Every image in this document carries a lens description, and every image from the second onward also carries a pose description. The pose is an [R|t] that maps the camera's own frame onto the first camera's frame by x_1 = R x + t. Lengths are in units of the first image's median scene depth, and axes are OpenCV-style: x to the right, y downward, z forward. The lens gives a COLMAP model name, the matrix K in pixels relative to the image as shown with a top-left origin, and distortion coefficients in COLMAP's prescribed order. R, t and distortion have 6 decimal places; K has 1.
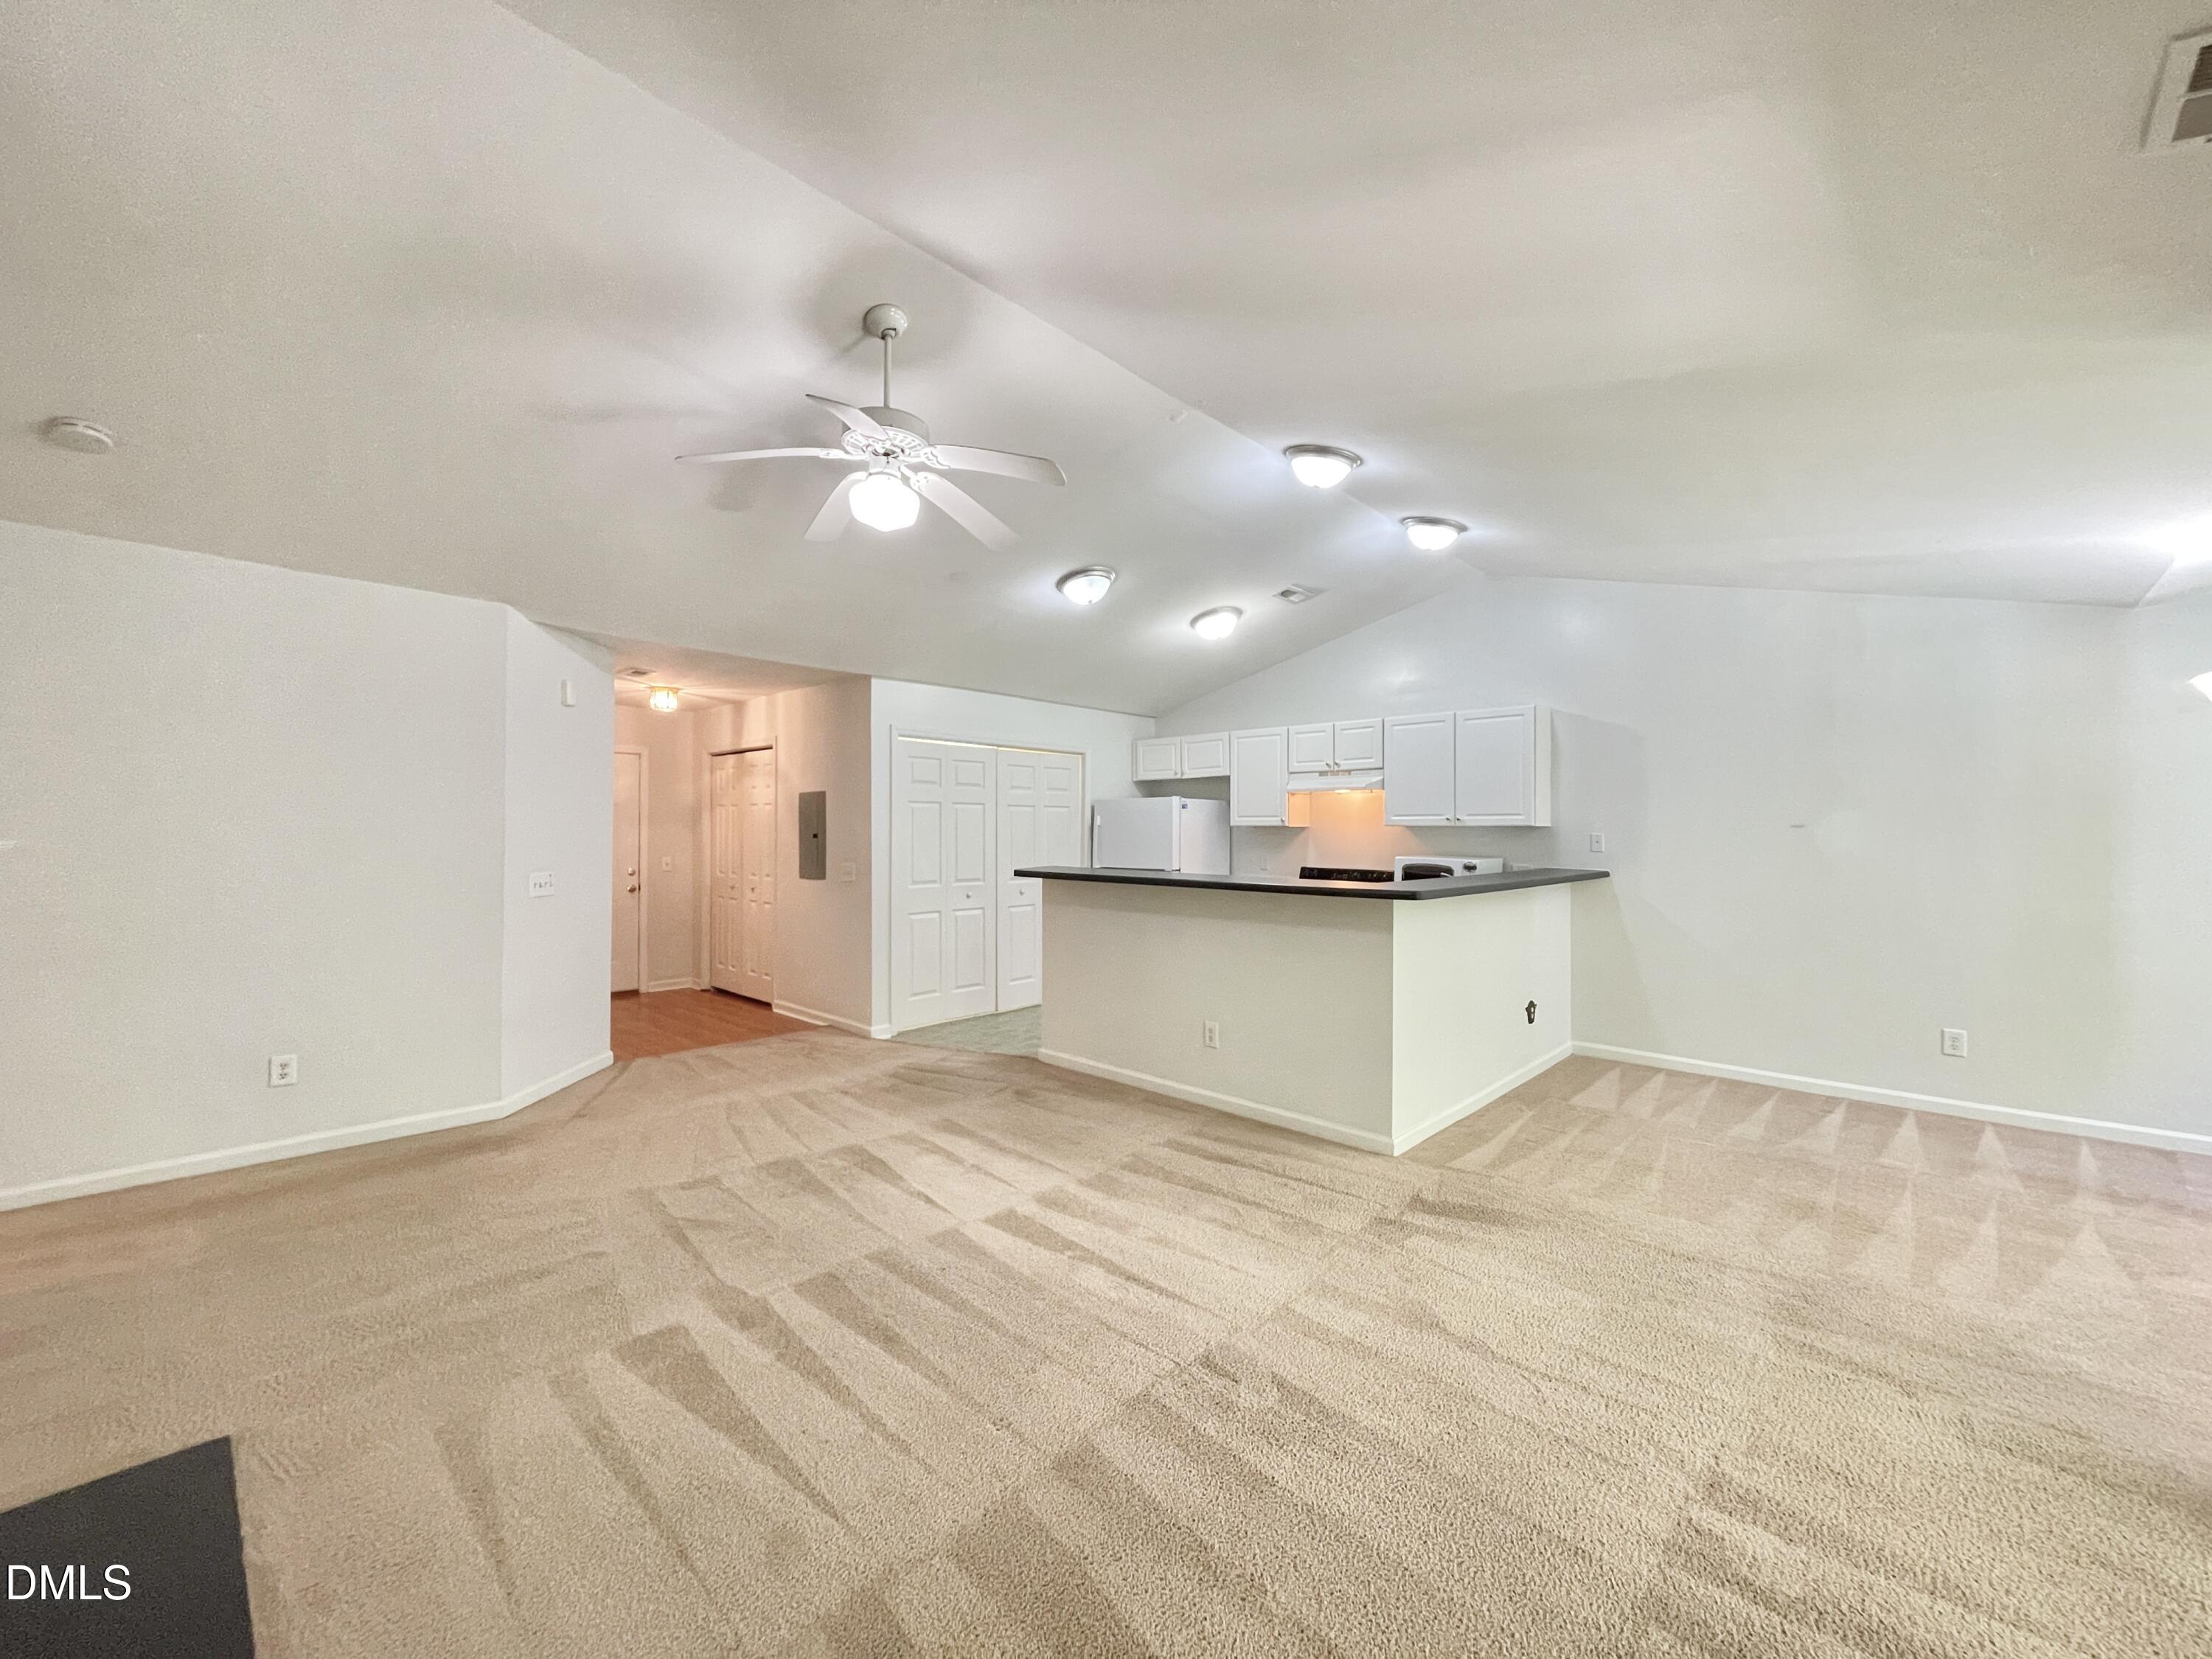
lens RADIAL K [[888.8, 0, 1108.2], [0, 888.8, 832.6], [0, 0, 1]] dist [0.002471, -0.000844]
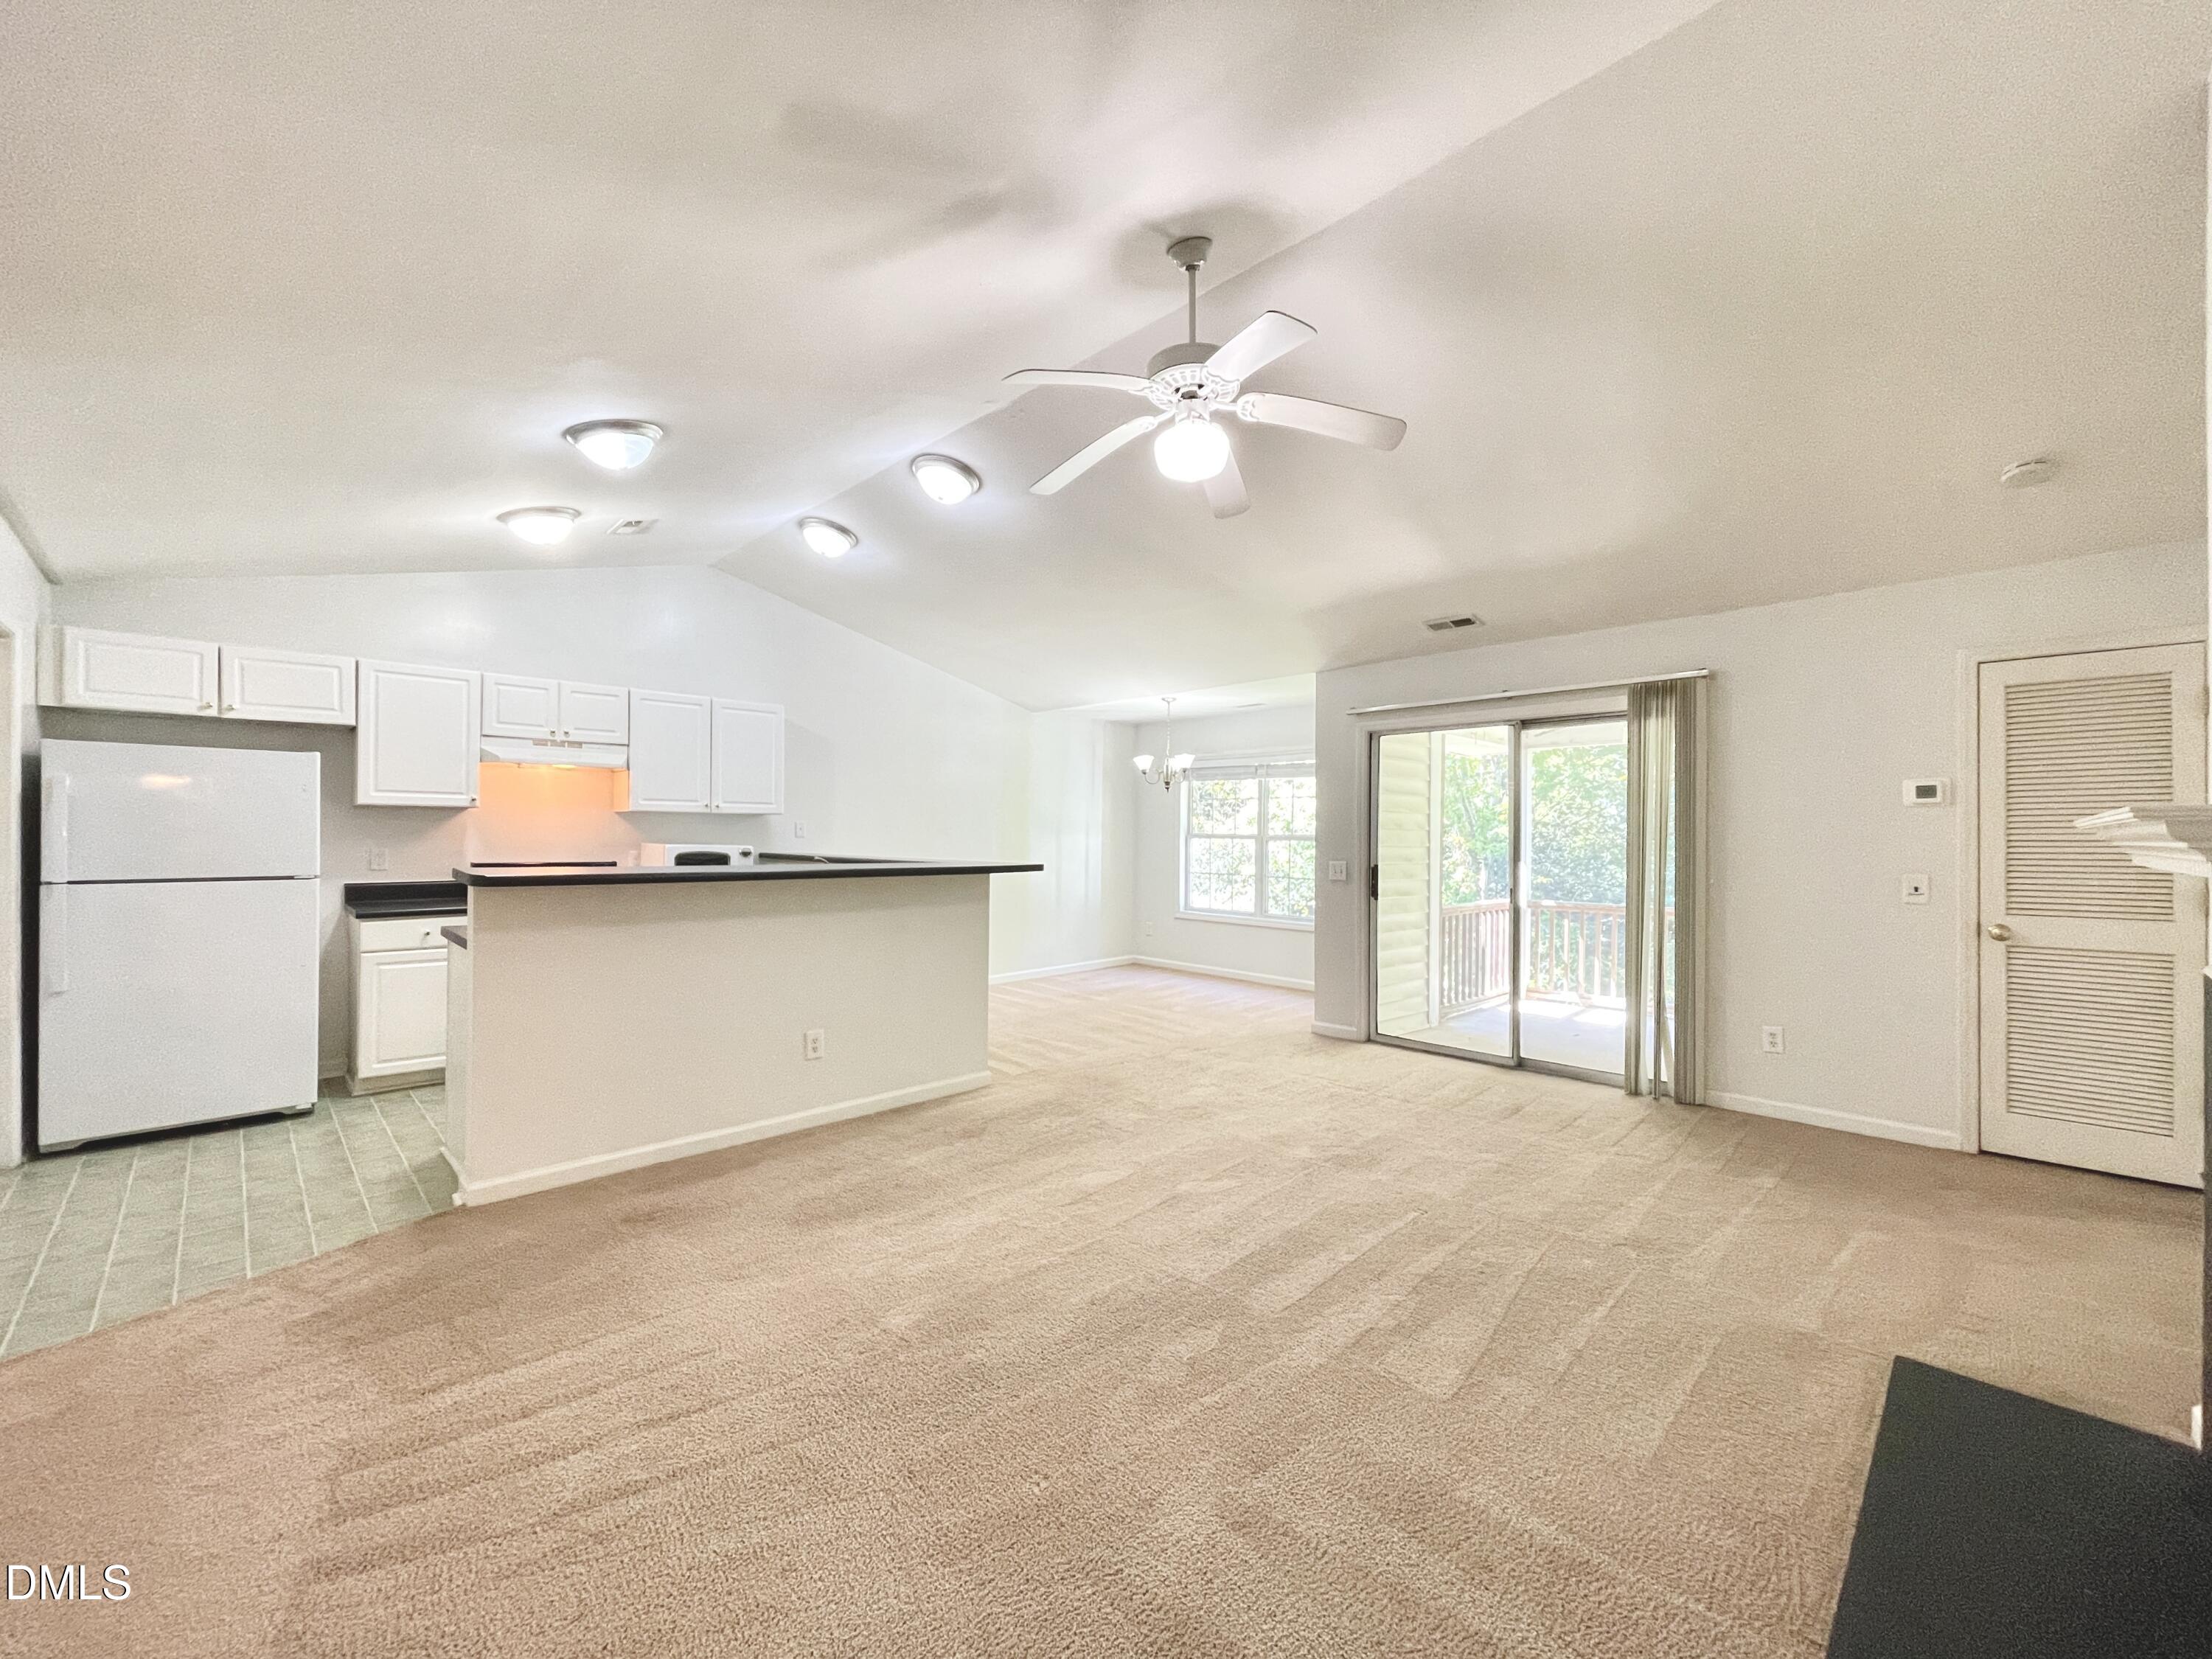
lens RADIAL K [[888.8, 0, 1094.2], [0, 888.8, 832.3], [0, 0, 1]] dist [0.002471, -0.000844]
pose [[0.040749, 0.001742, 0.999168, -0.602229], [-0.004264, 0.999990, -0.001569, 0.014430], [-0.999160, -0.004197, 0.040756, 0.549456]]
